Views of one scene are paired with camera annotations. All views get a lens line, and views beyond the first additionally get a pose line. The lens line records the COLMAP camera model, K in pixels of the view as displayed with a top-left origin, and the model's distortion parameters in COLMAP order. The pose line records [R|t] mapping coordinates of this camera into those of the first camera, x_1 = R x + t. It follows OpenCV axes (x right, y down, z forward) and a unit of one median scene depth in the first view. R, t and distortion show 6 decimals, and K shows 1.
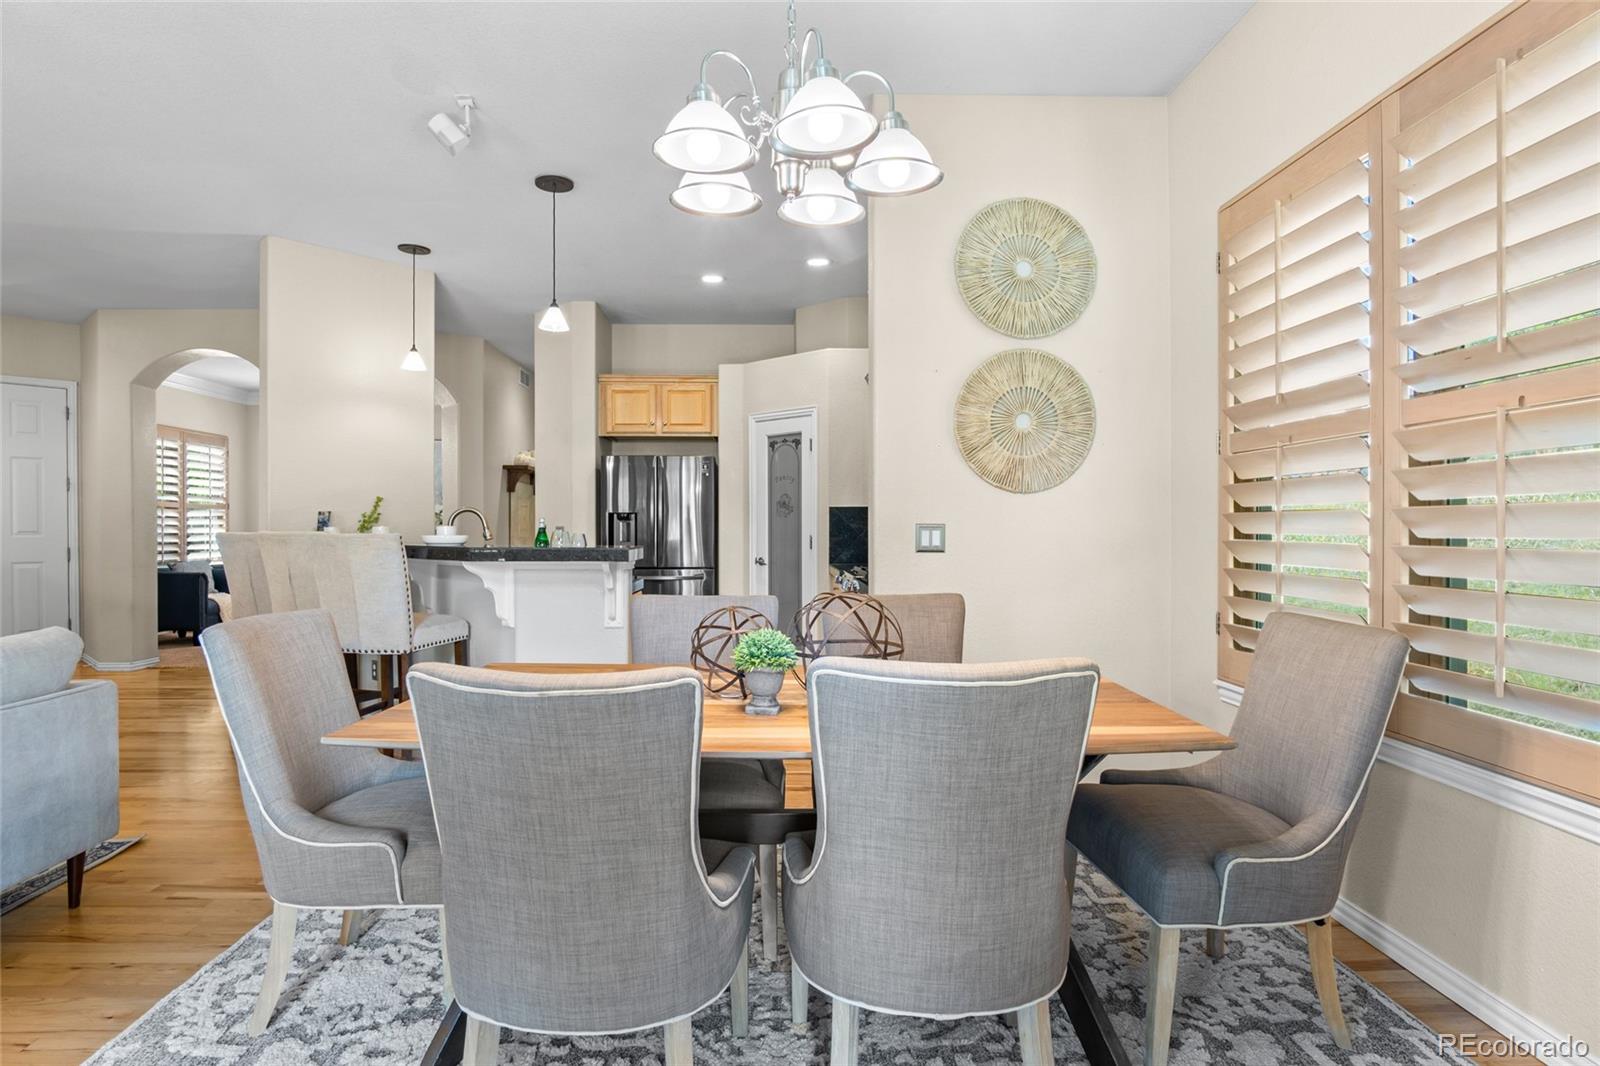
lens RADIAL K [[872.2, 0, 801.9], [0, 872.2, 530.8], [0, 0, 1]] dist [-0.029982, 0.005139]
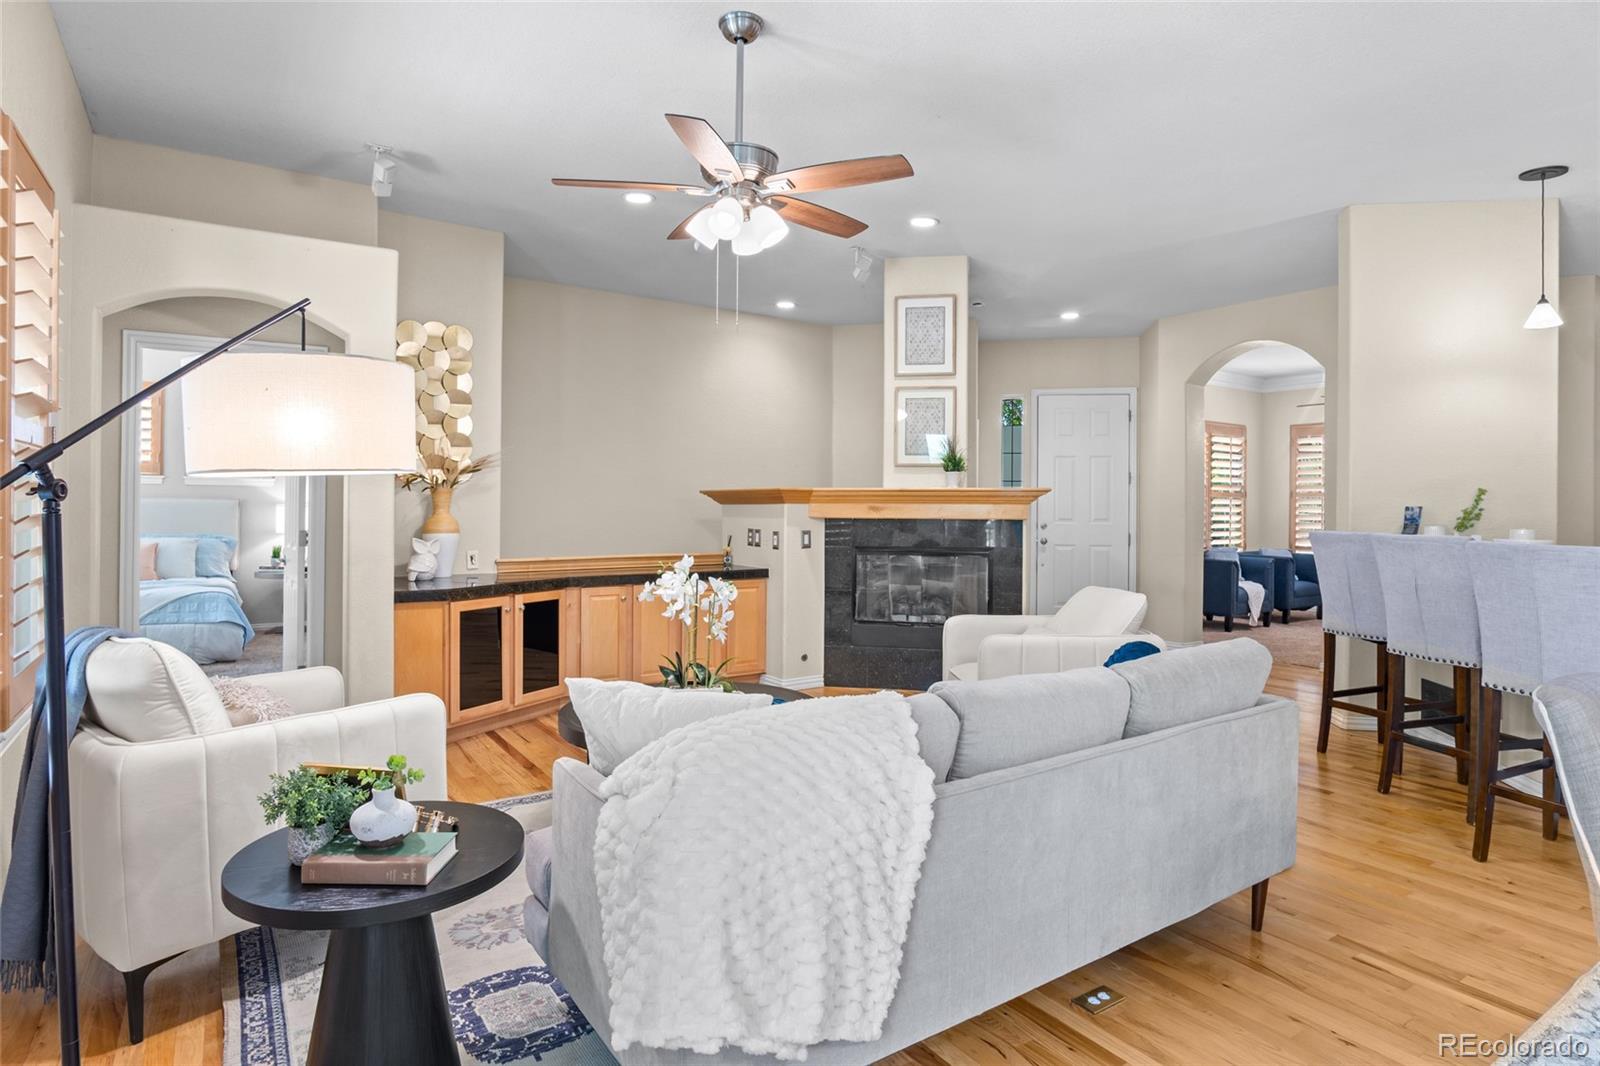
lens RADIAL K [[872.2, 0, 801.8], [0, 872.2, 512.3], [0, 0, 1]] dist [-0.029982, 0.005139]
pose [[0.531420, 0.013464, -0.847001, -0.118798], [-0.013721, 0.999879, 0.007285, -0.011802], [0.846997, 0.007751, 0.531541, 0.017087]]
